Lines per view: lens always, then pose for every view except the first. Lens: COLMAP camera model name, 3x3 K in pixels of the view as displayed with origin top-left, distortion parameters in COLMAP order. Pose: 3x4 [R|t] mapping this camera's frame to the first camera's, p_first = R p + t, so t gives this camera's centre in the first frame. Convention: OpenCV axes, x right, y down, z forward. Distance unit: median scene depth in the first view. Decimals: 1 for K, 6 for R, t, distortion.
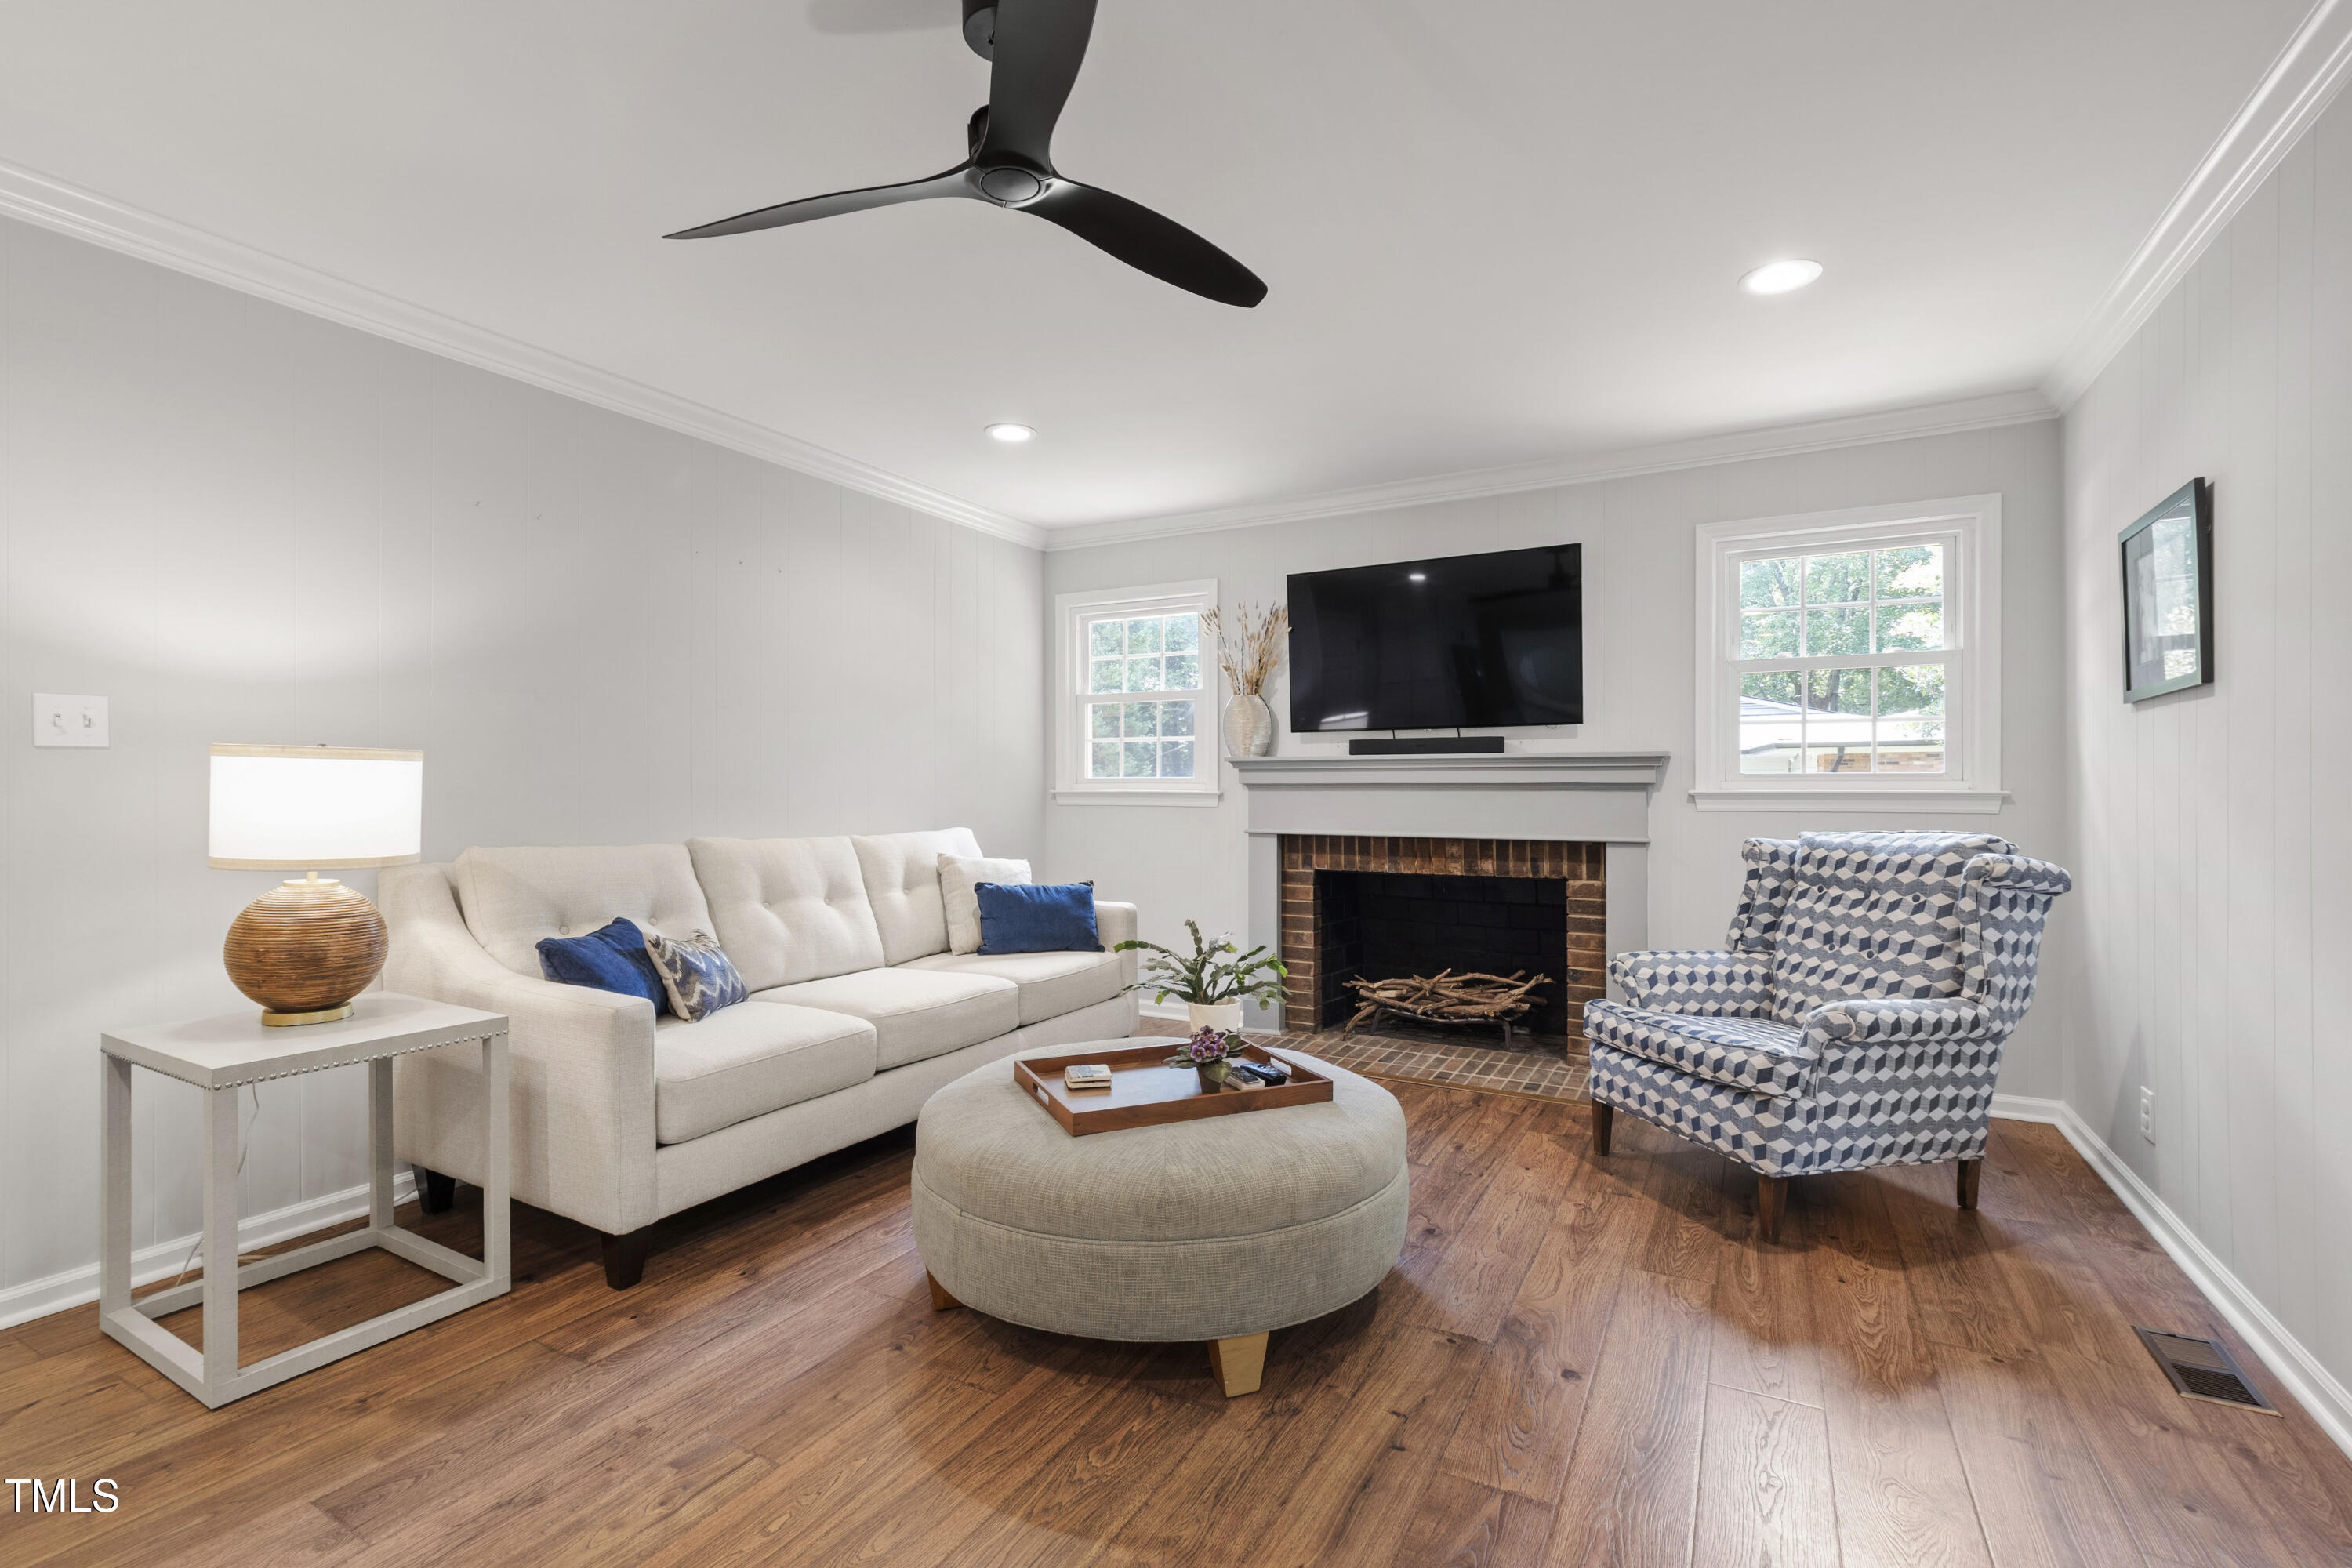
lens RADIAL K [[1037.2, 0, 1178.2], [0, 1037.2, 789.4], [0, 0, 1]] dist [-0.002120, 0.001908]
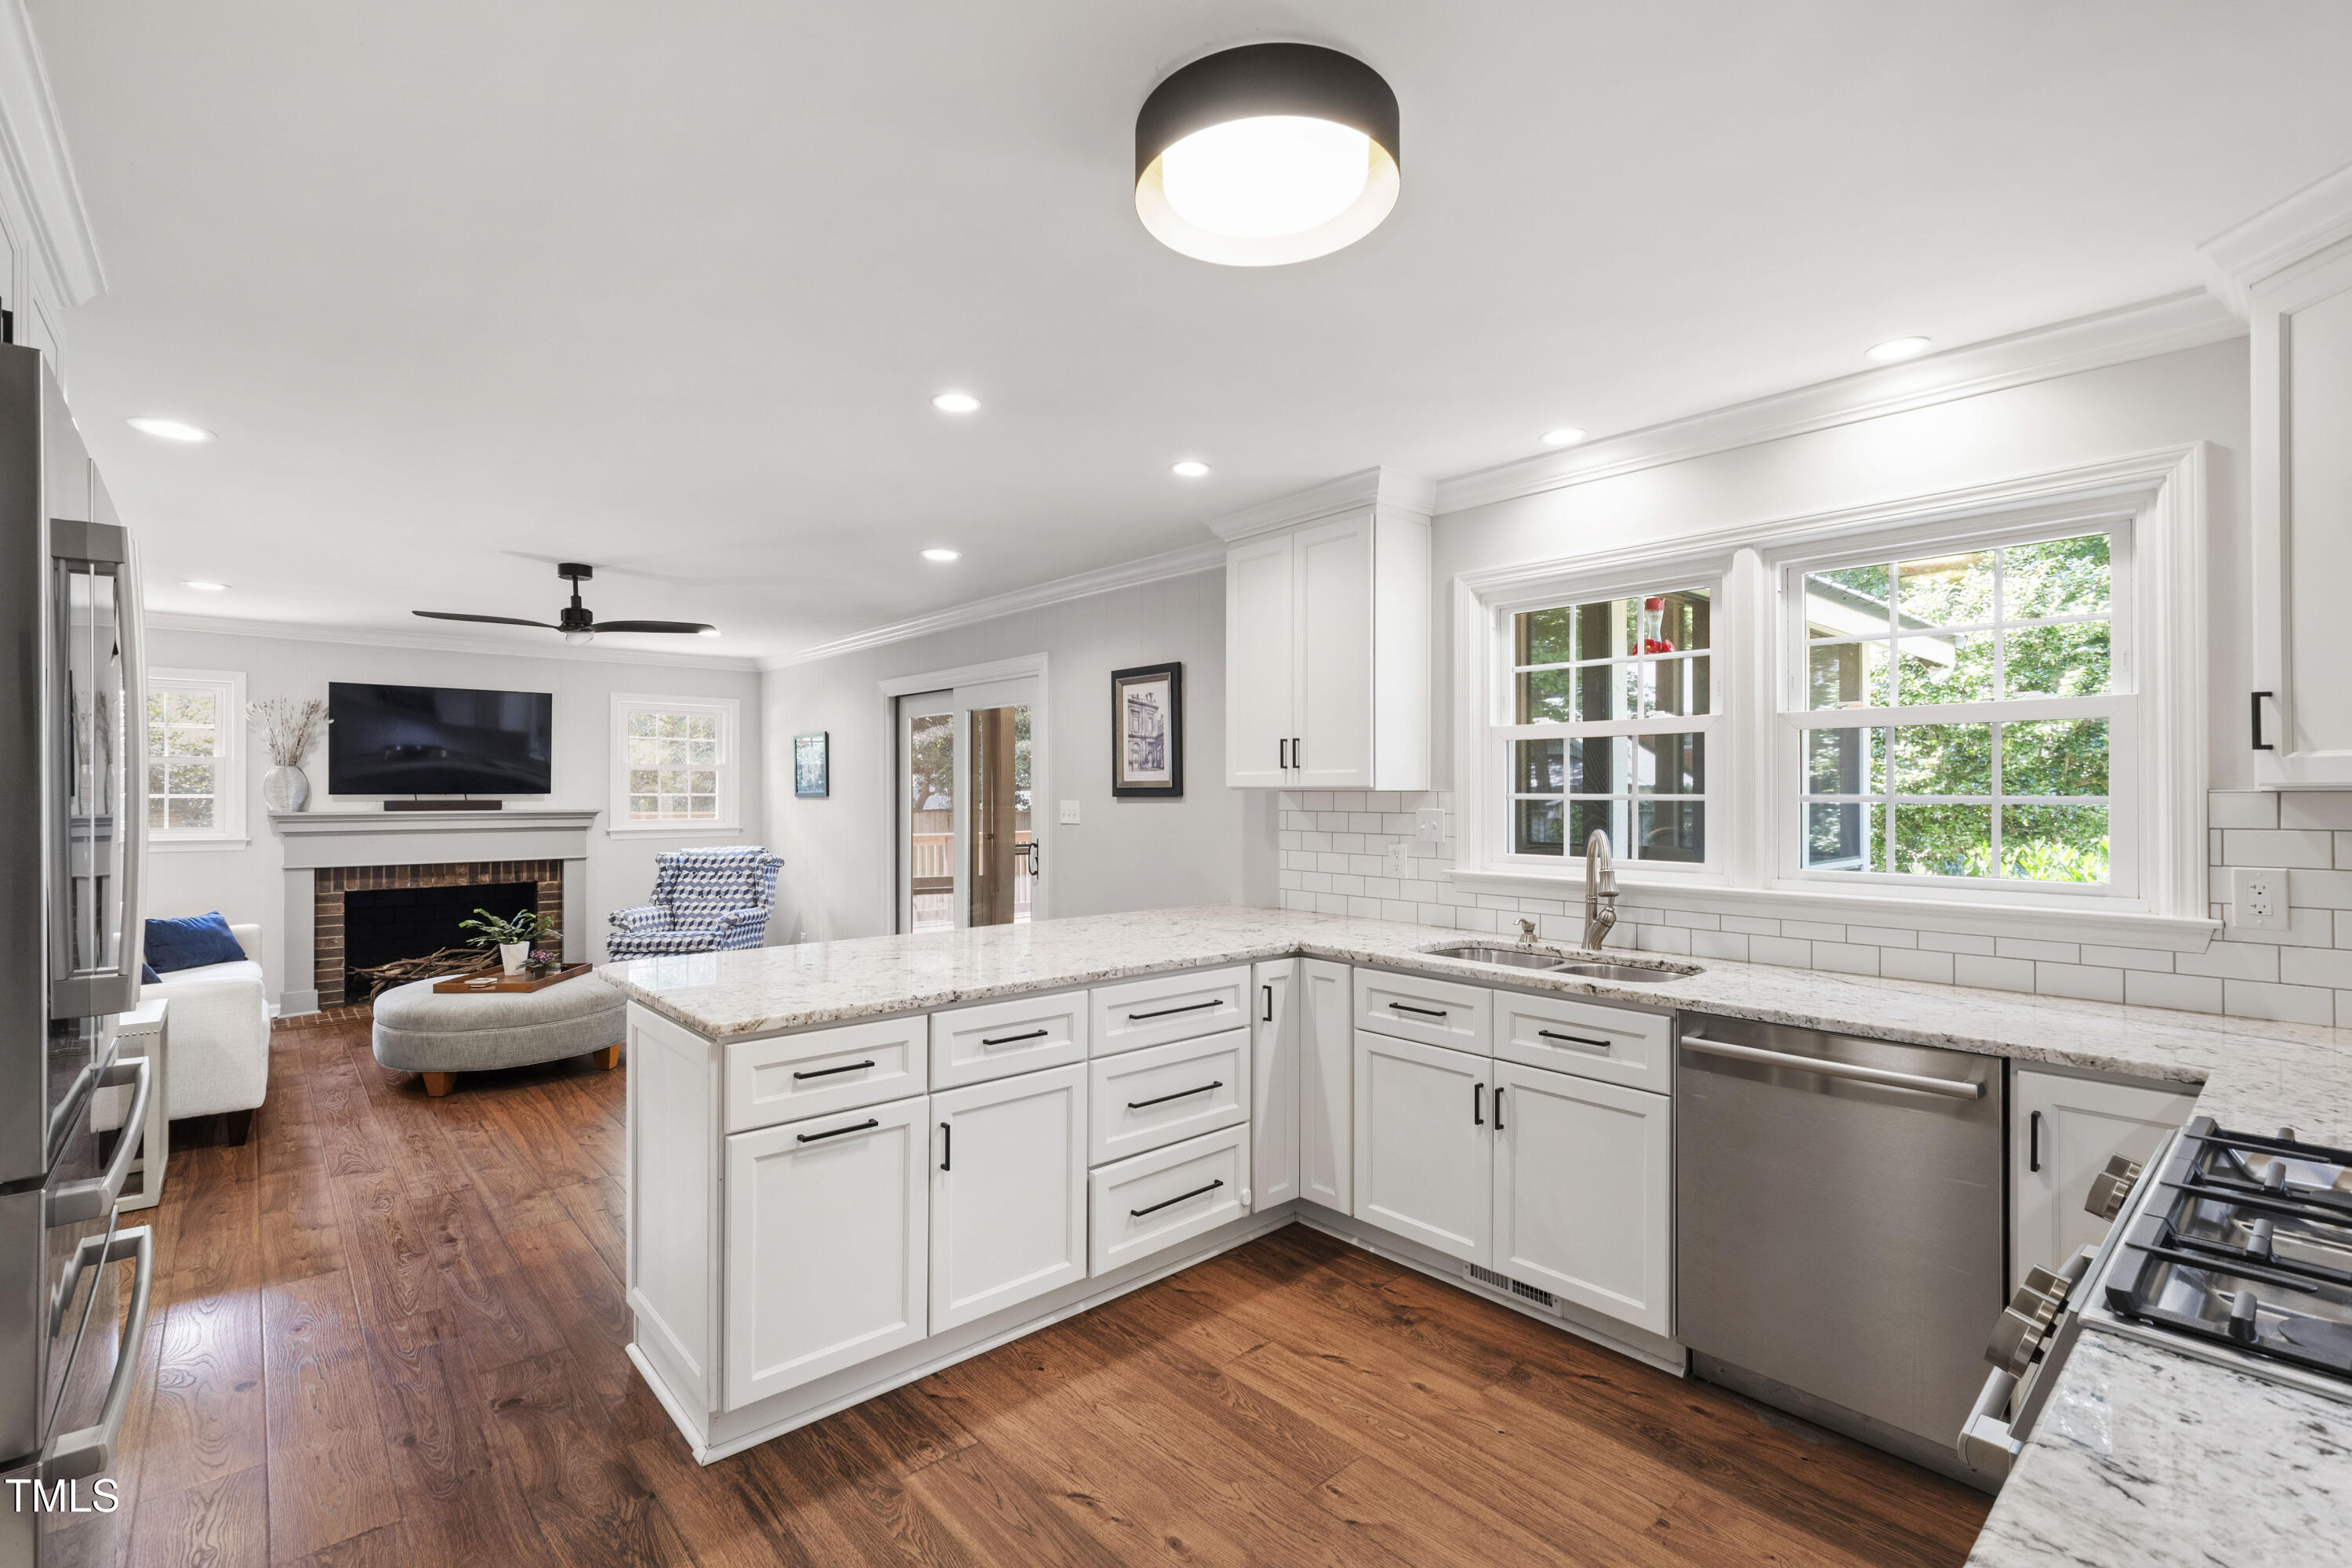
lens RADIAL K [[1037.2, 0, 1174.6], [0, 1037.2, 790.3], [0, 0, 1]] dist [-0.002120, 0.001908]
pose [[0.328083, 0.000209, 0.944649, -0.930358], [0.000117, 1.000000, -0.000262, -0.067319], [-0.944649, 0.000197, 0.328083, -0.593352]]
